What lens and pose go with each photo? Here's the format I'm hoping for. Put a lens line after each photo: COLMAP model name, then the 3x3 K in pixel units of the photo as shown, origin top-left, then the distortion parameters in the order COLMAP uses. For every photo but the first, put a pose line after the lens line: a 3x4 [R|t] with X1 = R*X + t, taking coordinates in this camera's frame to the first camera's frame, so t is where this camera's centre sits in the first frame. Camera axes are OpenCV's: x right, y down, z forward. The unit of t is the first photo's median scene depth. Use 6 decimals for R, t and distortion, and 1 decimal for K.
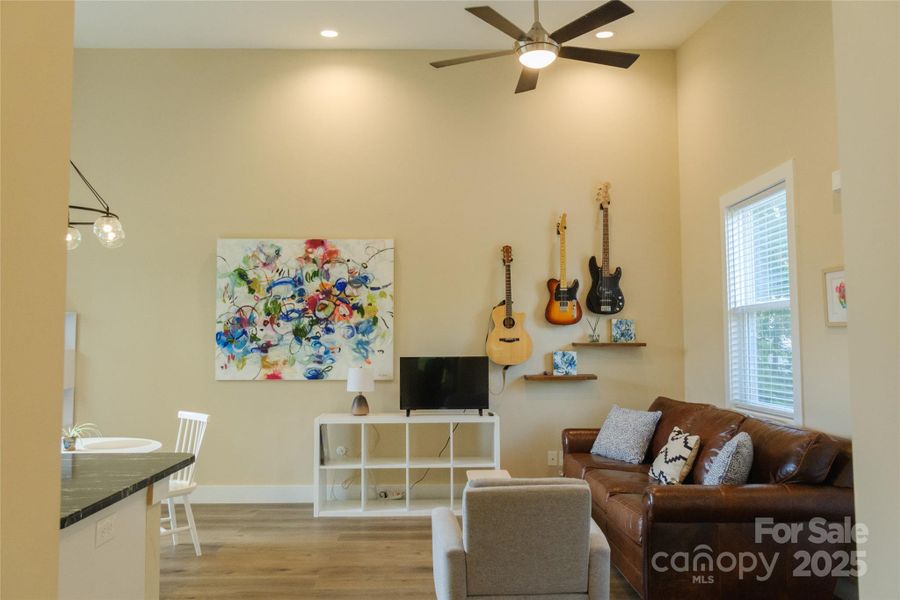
lens RADIAL K [[611.4, 0, 446.8], [0, 611.4, 302.6], [0, 0, 1]] dist [-0.051856, 0.000380]
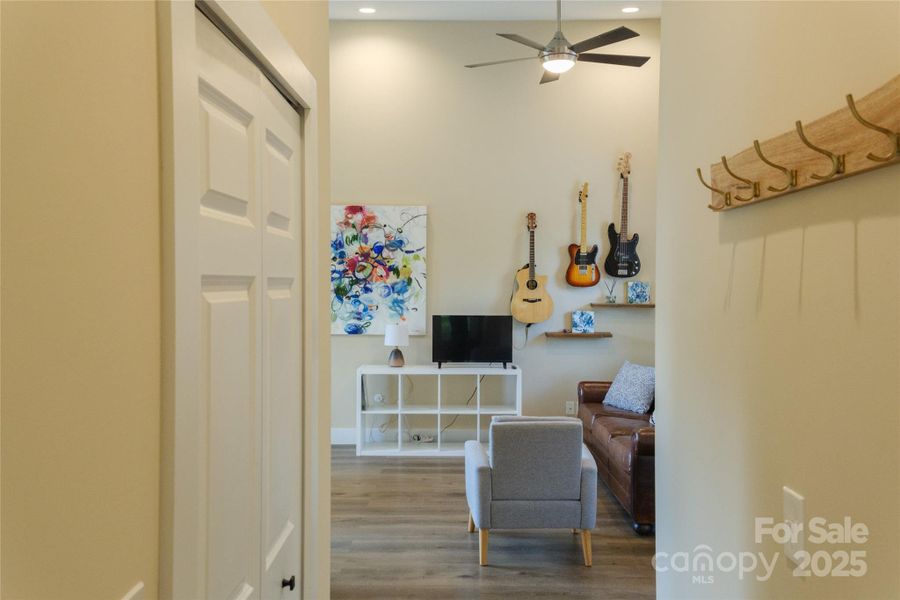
lens RADIAL K [[671.7, 0, 453.6], [0, 671.7, 301.3], [0, 0, 1]] dist [-0.000914, 0.002631]
pose [[0.999639, 0.010881, -0.024554, -0.008667], [-0.008696, 0.996133, 0.087430, -0.040779], [0.025410, -0.087184, 0.995868, -0.199543]]
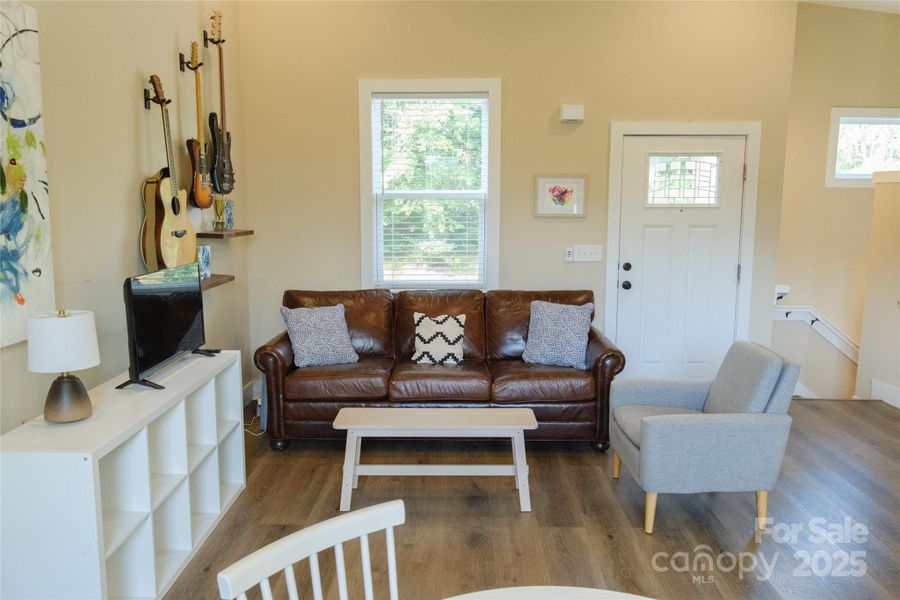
lens RADIAL K [[671.7, 0, 453.6], [0, 671.7, 301.3], [0, 0, 1]] dist [-0.000914, 0.002631]
pose [[0.078722, -0.142647, 0.986638, -0.565393], [-0.067528, 0.986673, 0.148040, 0.008955], [-0.994607, -0.078279, 0.068040, 0.669784]]
